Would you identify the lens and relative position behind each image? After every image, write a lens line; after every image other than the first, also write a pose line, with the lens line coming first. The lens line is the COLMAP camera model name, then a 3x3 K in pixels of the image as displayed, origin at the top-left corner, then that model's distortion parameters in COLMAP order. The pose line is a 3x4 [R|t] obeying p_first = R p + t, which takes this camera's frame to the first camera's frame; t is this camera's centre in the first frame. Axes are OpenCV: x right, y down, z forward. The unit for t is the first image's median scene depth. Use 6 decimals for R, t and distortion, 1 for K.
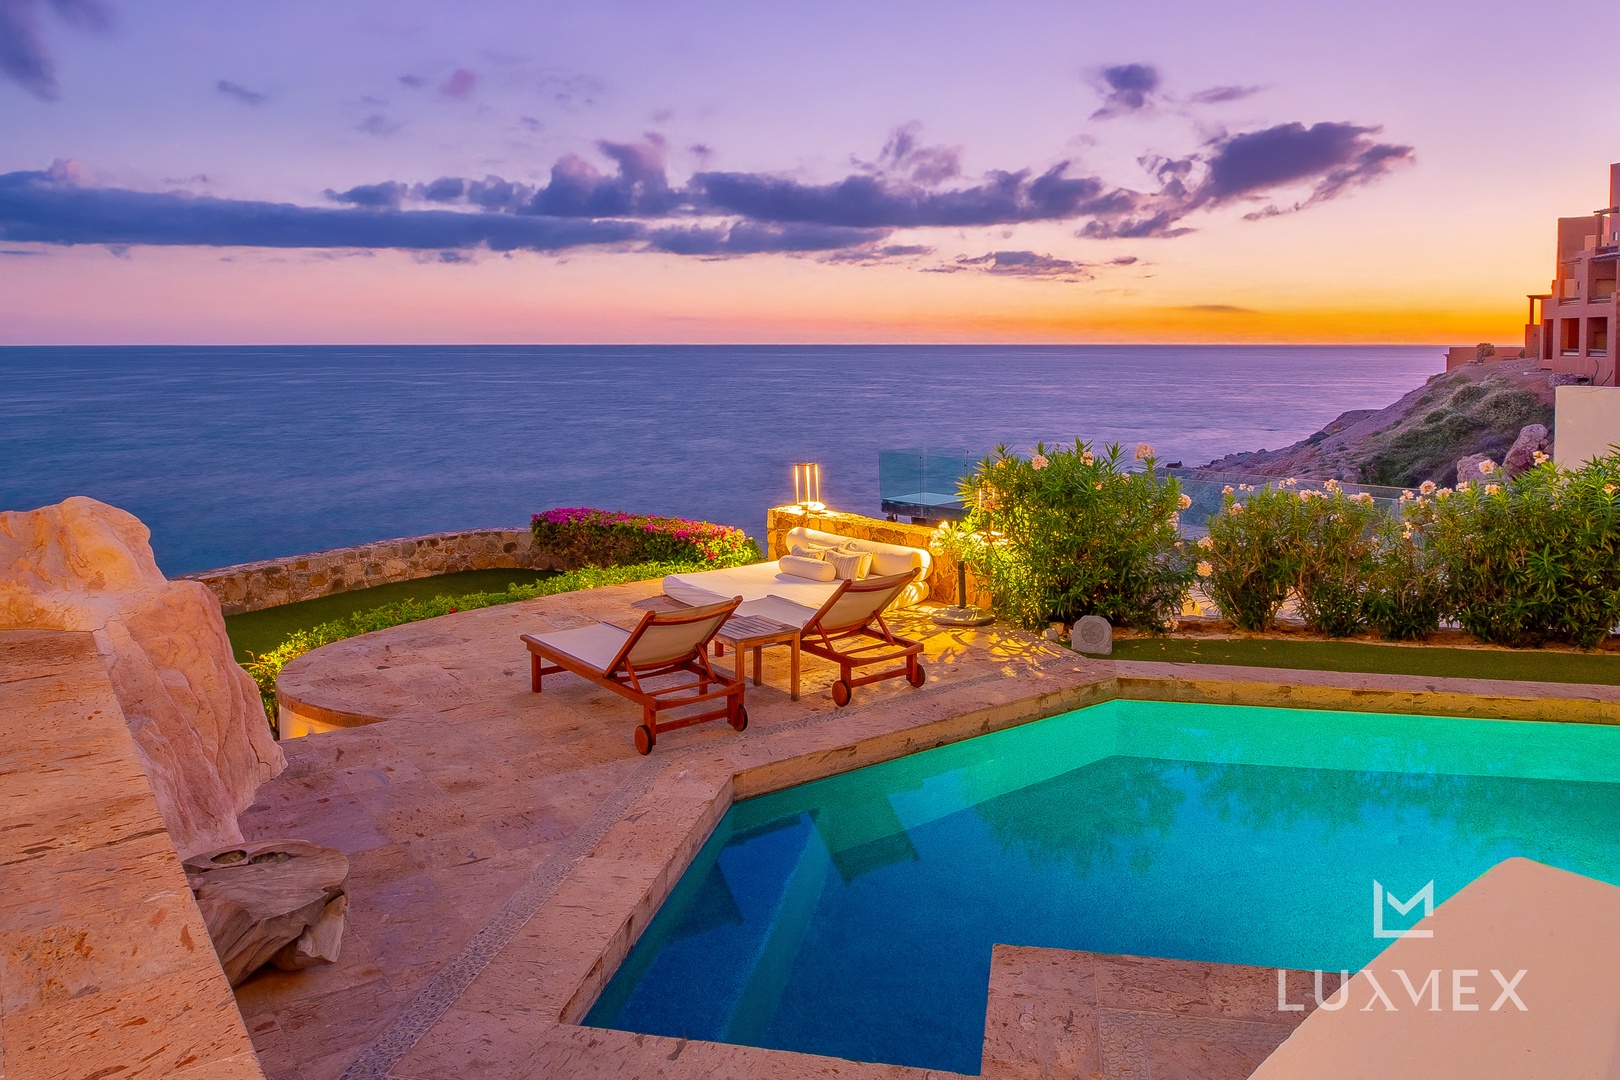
lens RADIAL K [[1171.6, 0, 841.7], [0, 1171.6, 385.4], [0, 0, 1]] dist [0.002785, -0.041073]
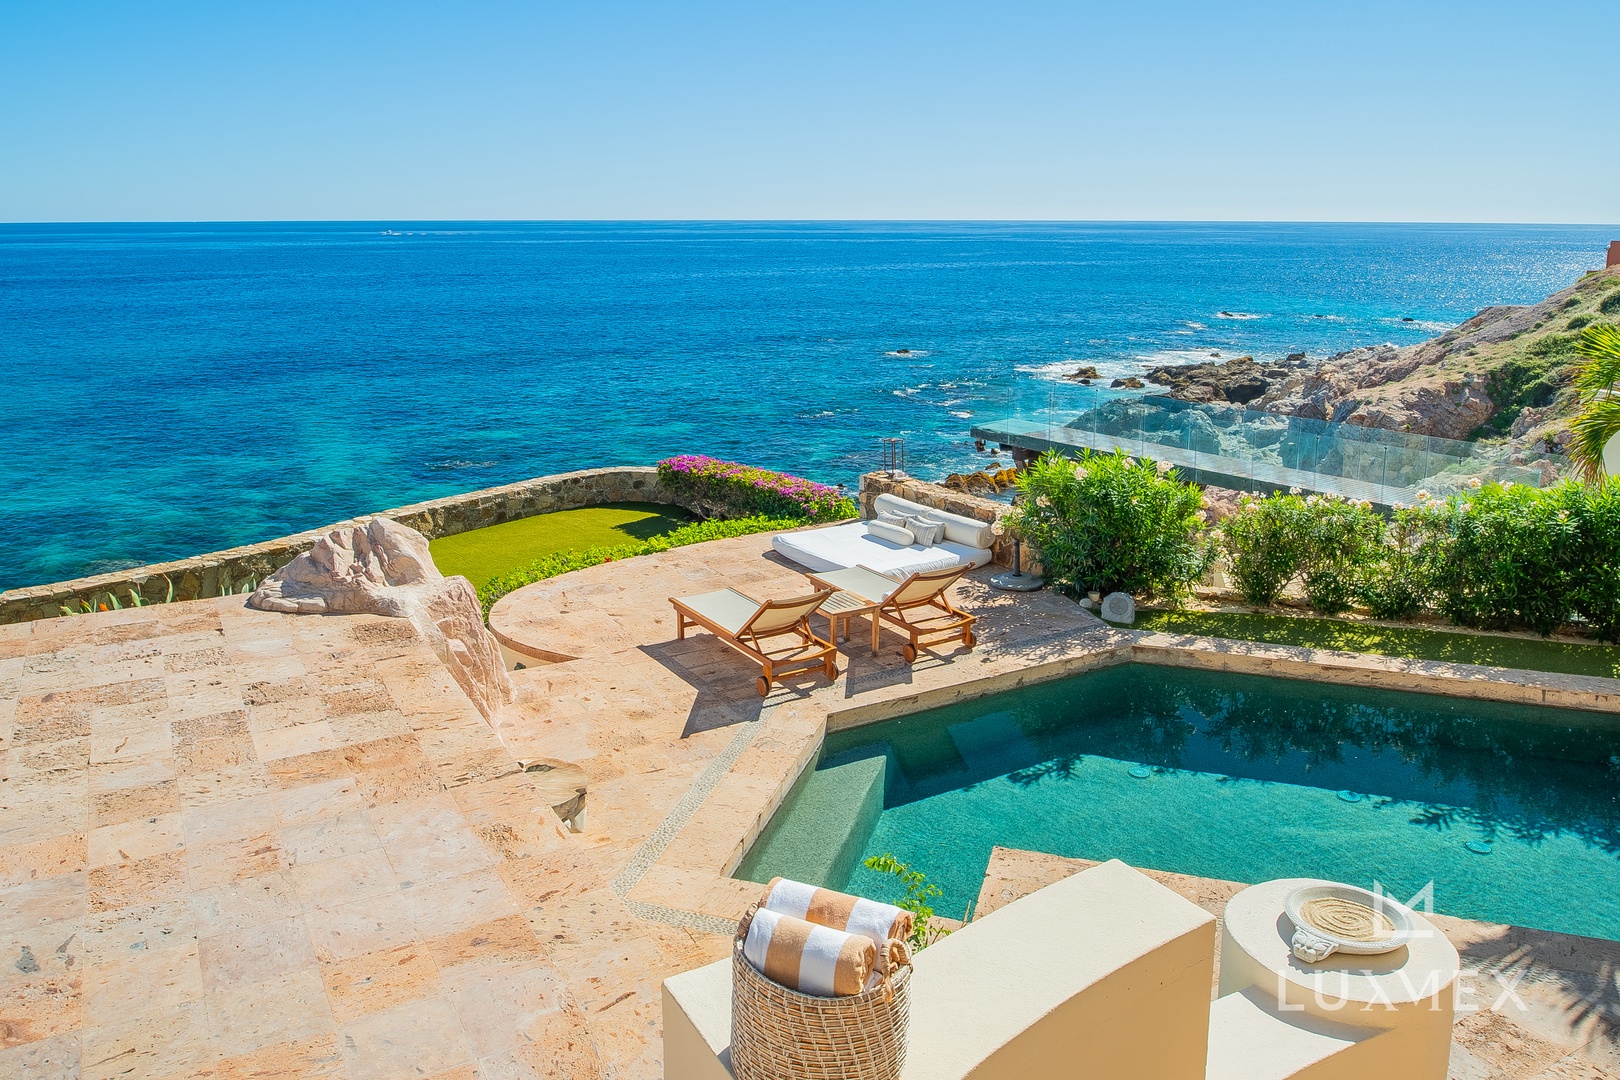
lens RADIAL K [[1208.2, 0, 806.5], [0, 1208.2, 496.5], [0, 0, 1]] dist [-0.029807, -0.006727]
pose [[0.993466, 0.035282, -0.108540, 0.022992], [-0.013443, 0.980570, 0.195706, -0.158866], [0.113336, -0.192968, 0.974637, -0.274109]]
